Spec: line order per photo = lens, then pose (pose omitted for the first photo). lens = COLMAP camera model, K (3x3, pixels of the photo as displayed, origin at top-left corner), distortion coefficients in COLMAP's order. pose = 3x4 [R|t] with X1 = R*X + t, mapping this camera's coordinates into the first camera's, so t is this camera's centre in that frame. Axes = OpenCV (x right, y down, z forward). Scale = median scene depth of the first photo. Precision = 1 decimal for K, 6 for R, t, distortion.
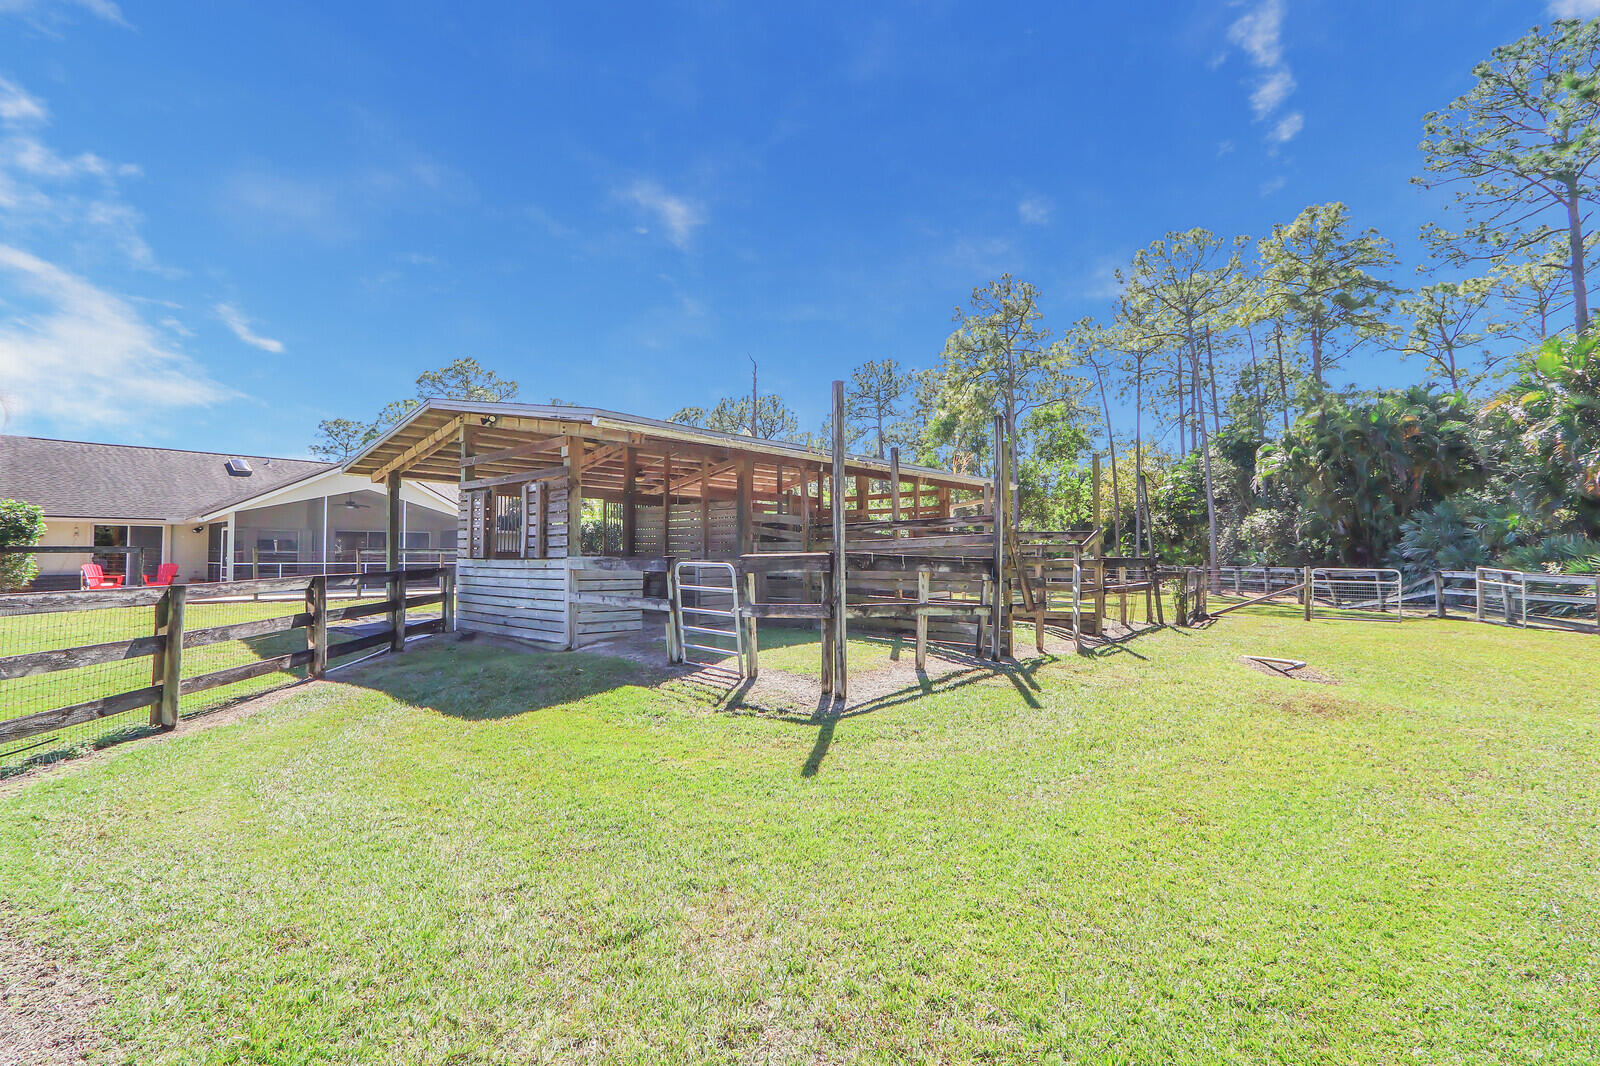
lens RADIAL K [[715.4, 0, 788.7], [0, 715.4, 537.5], [0, 0, 1]] dist [-0.017328, -0.000337]
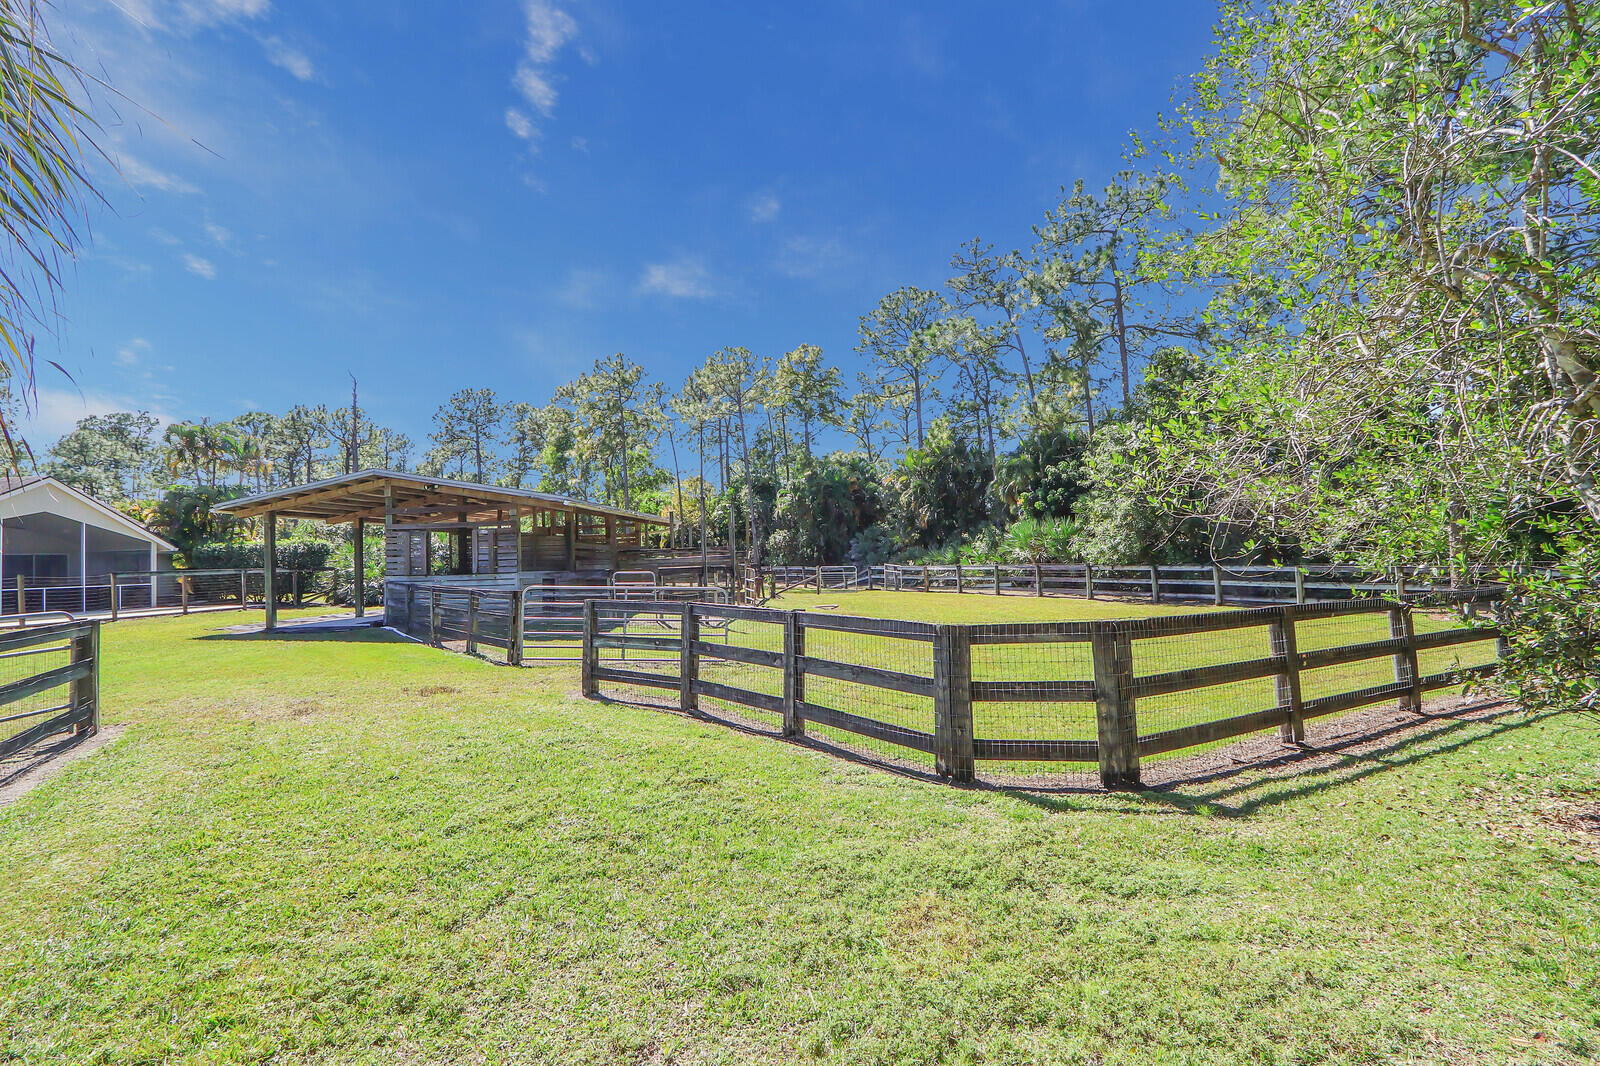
lens RADIAL K [[771.7, 0, 776.4], [0, 771.7, 534.5], [0, 0, 1]] dist [-0.016908, 0.000477]
pose [[0.795754, -0.003666, 0.605609, -0.442662], [0.009411, 0.999936, -0.006314, -0.022099], [-0.605547, 0.010724, 0.795737, -0.419494]]
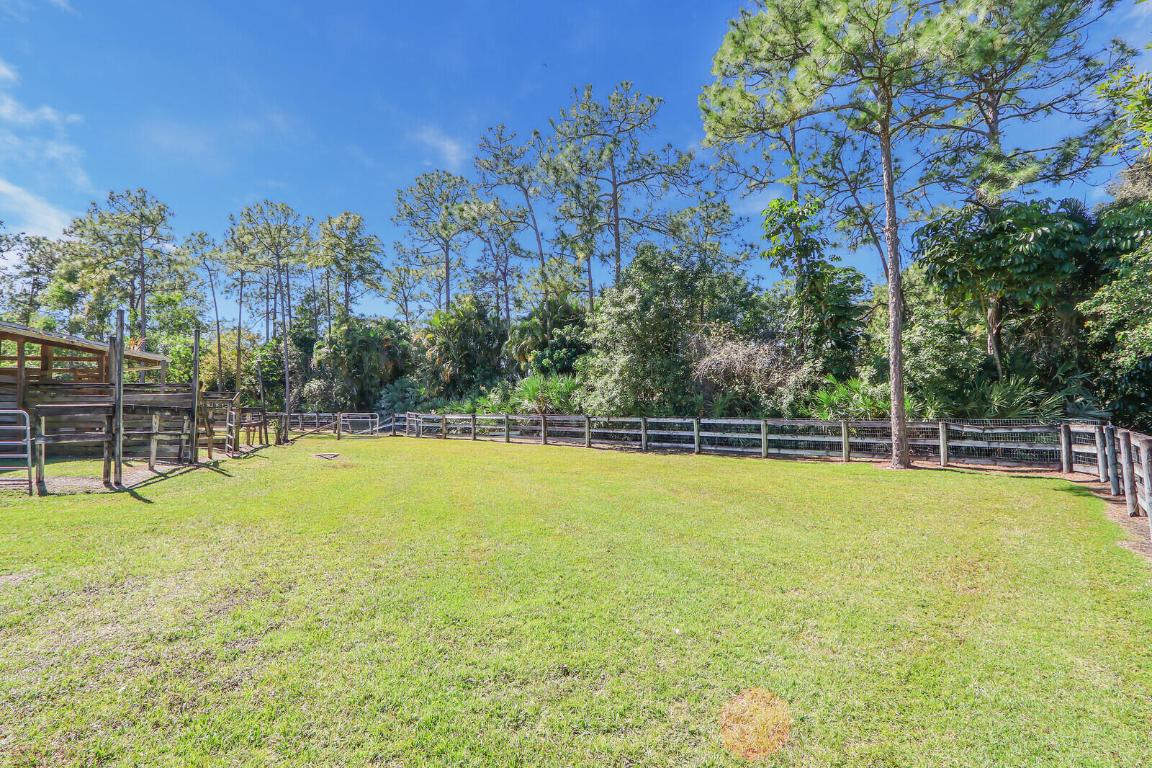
lens RADIAL K [[555.6, 0, 559.0], [0, 555.6, 385.1], [0, 0, 1]] dist [-0.016908, 0.000477]
pose [[0.527799, 0.033921, 0.848691, -0.174449], [-0.022880, 0.999407, -0.025716, -0.005612], [-0.849061, -0.005846, 0.528263, -0.226111]]
